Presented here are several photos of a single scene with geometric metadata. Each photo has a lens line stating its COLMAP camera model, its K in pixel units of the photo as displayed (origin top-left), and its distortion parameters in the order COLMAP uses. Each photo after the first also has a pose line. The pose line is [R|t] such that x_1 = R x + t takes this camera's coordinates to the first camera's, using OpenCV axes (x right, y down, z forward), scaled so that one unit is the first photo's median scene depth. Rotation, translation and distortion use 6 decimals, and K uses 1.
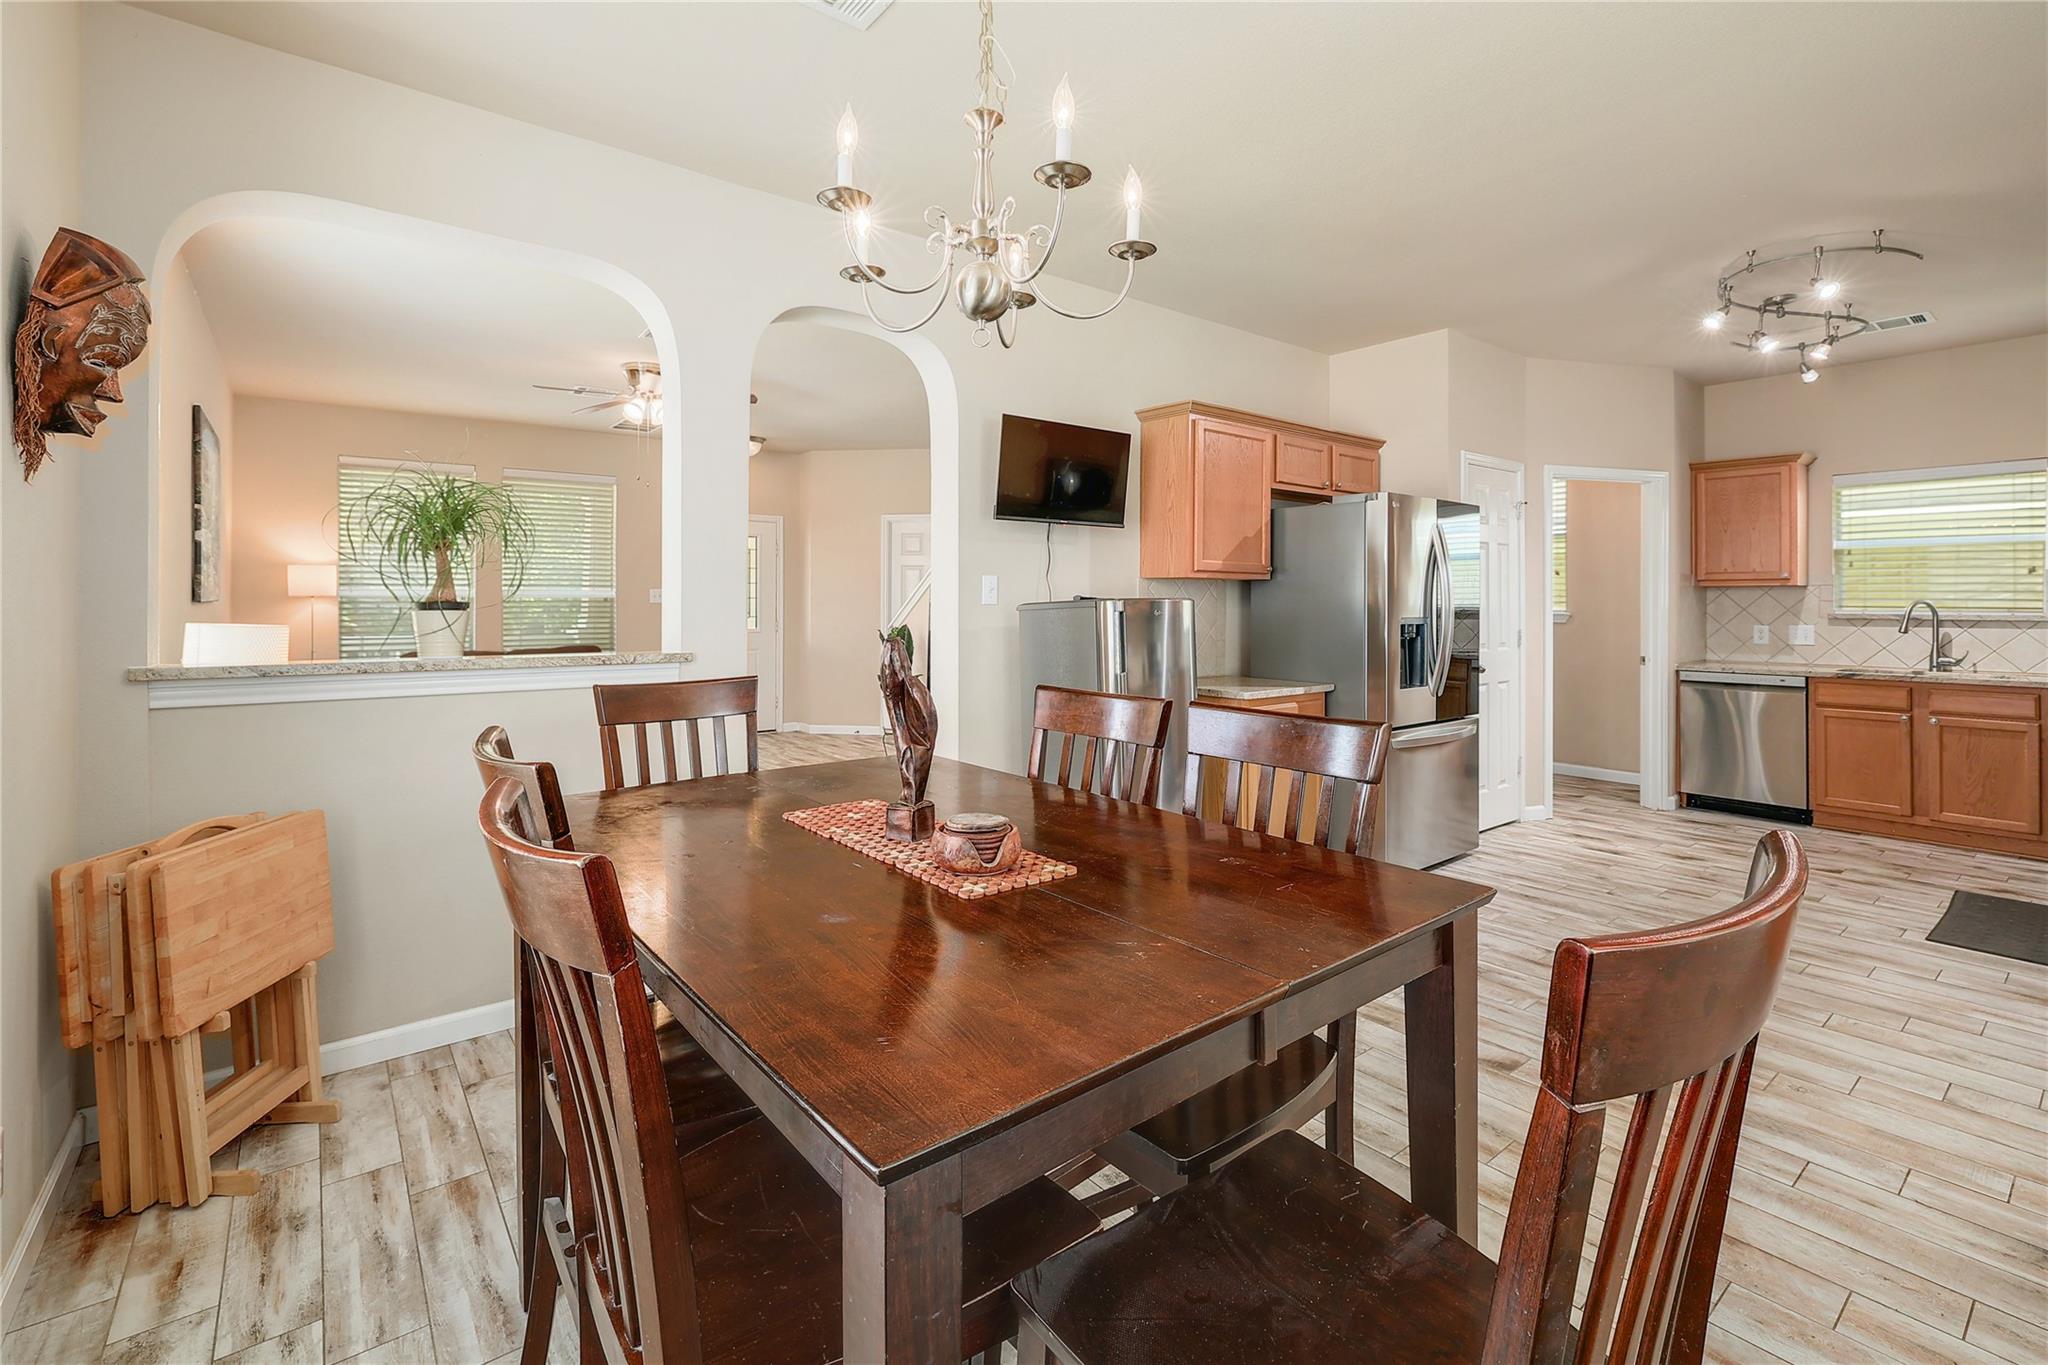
lens RADIAL K [[895.3, 0, 1022.6], [0, 895.3, 604.4], [0, 0, 1]] dist [-0.000922, 0.000630]
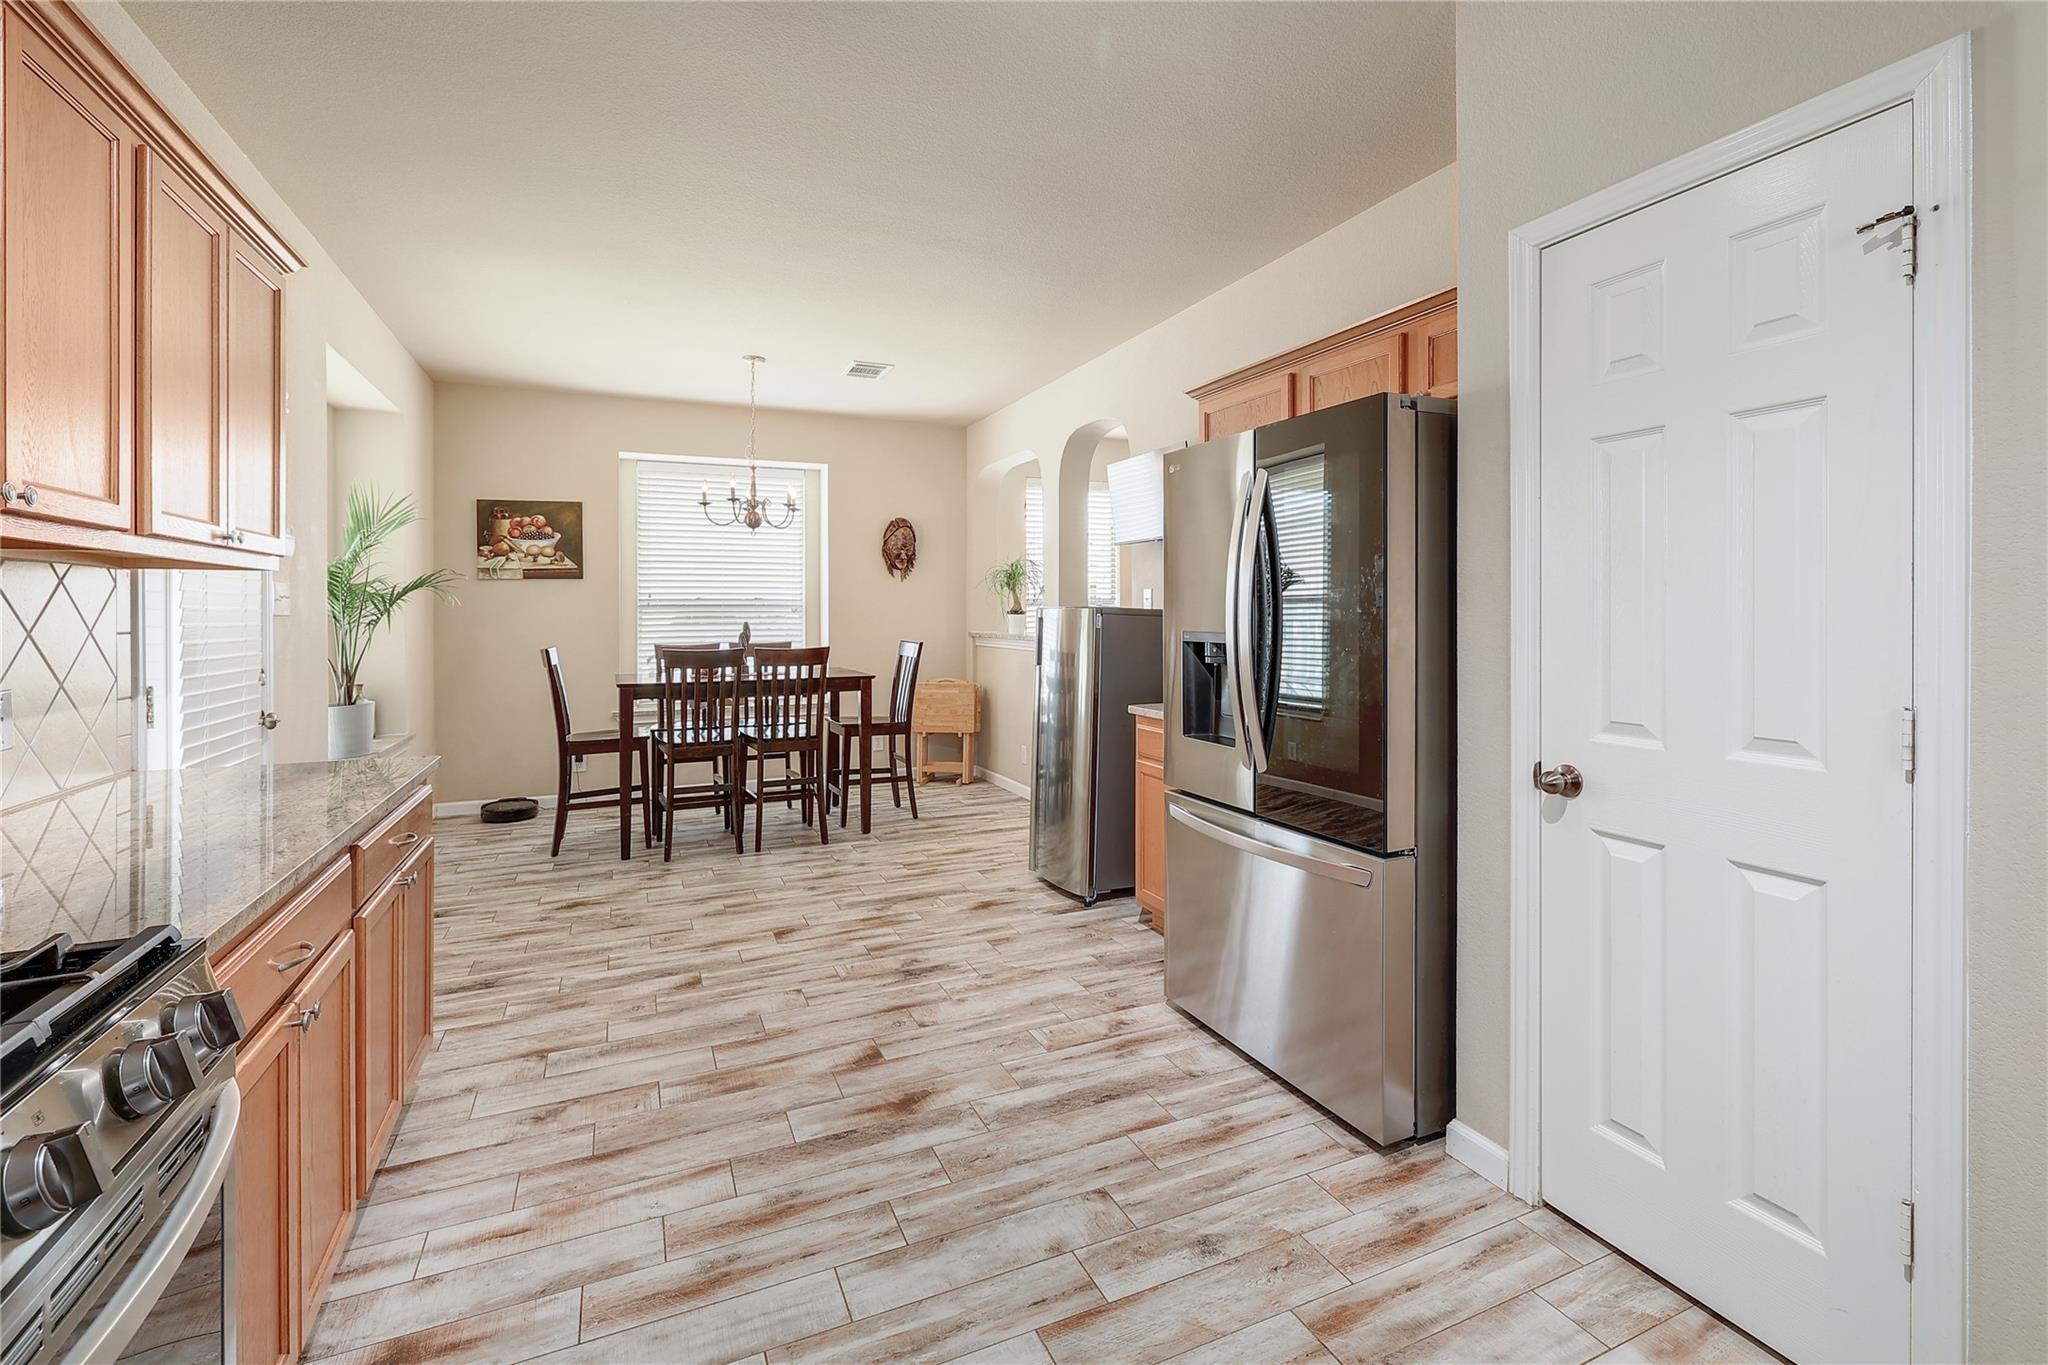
lens RADIAL K [[894.7, 0, 1018.2], [0, 894.7, 614.2], [0, 0, 1]] dist [-0.000817, 0.000076]
pose [[-0.246318, 0.003563, -0.969183, 0.900842], [0.003324, 0.999990, 0.002831, -0.000101], [0.969183, -0.002524, -0.246327, 0.846656]]
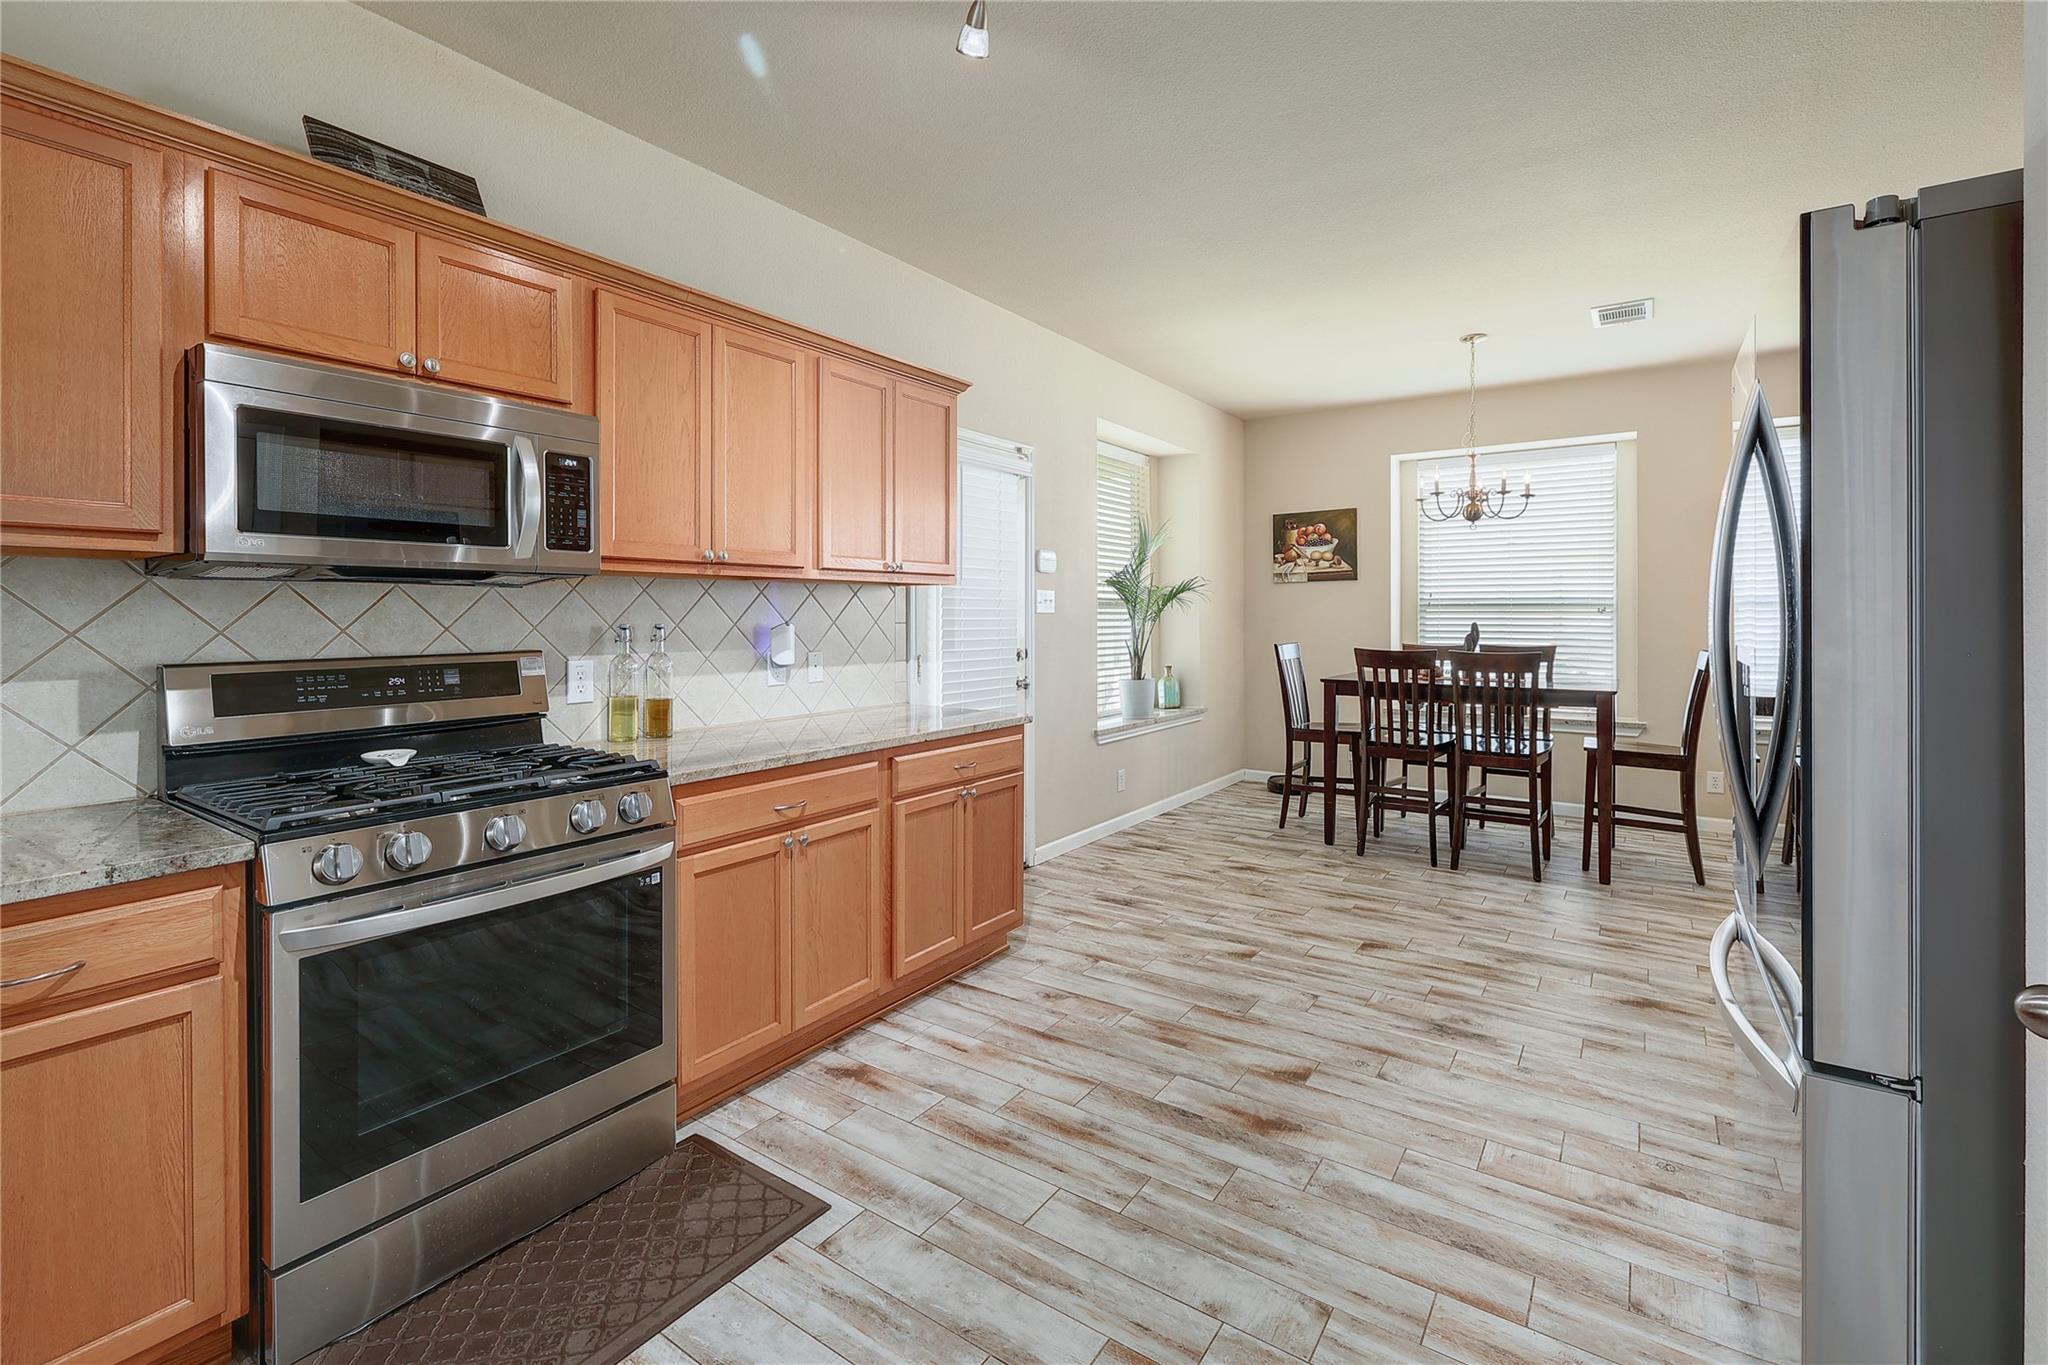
lens RADIAL K [[895.3, 0, 1022.6], [0, 895.3, 604.4], [0, 0, 1]] dist [-0.000922, 0.000630]
pose [[-0.955973, -0.002148, -0.293447, 0.716249], [0.000261, 0.999967, -0.008171, -0.000760], [0.293455, -0.007888, -0.955940, 1.066134]]
